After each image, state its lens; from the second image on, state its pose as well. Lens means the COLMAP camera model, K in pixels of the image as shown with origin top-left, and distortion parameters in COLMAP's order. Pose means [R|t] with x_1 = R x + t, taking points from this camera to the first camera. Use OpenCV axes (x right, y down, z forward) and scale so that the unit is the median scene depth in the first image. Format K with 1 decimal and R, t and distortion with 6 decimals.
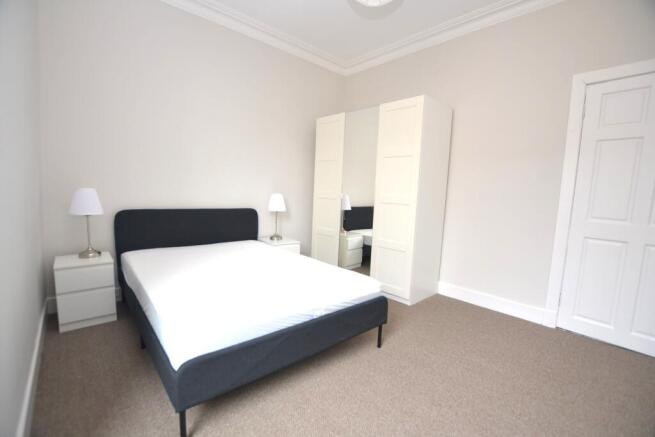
lens RADIAL K [[289.8, 0, 325.1], [0, 289.8, 220.9], [0, 0, 1]] dist [-0.008506, -0.000177]
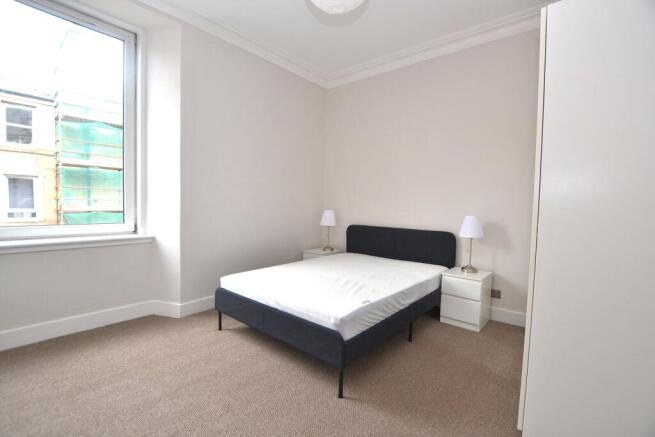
lens RADIAL K [[289.8, 0, 325.1], [0, 289.8, 220.9], [0, 0, 1]] dist [-0.008506, -0.000177]
pose [[0.123016, 0.008902, -0.992365, 0.924667], [-0.100755, 0.994905, -0.003565, -0.043734], [0.987277, 0.100424, 0.123286, 0.762970]]
